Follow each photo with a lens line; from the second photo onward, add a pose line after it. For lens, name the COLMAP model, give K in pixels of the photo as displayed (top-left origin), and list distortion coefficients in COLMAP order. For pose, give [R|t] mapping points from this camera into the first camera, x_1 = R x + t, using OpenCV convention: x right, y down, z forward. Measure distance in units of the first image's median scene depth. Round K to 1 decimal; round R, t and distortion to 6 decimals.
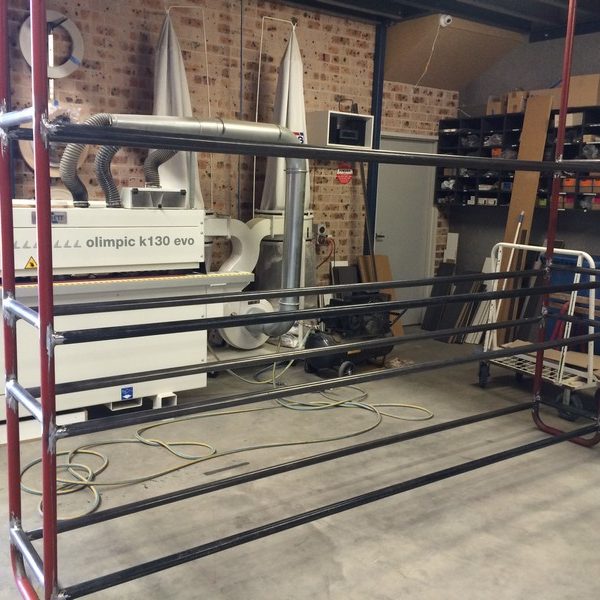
lens RADIAL K [[687.5, 0, 302.1], [0, 687.5, 298.7], [0, 0, 1]] dist [0.059030, 0.000000]
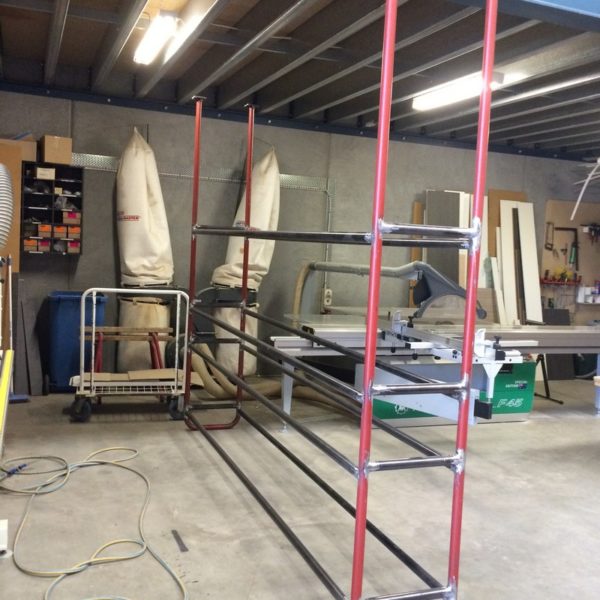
lens RADIAL K [[687.5, 0, 301.8], [0, 687.5, 300.7], [0, 0, 1]] dist [0.059030, 0.000000]
pose [[0.261779, -0.107695, 0.959100, -0.642219], [0.113343, 0.990309, 0.080264, -0.103398], [-0.958449, 0.087696, 0.271448, 0.340162]]
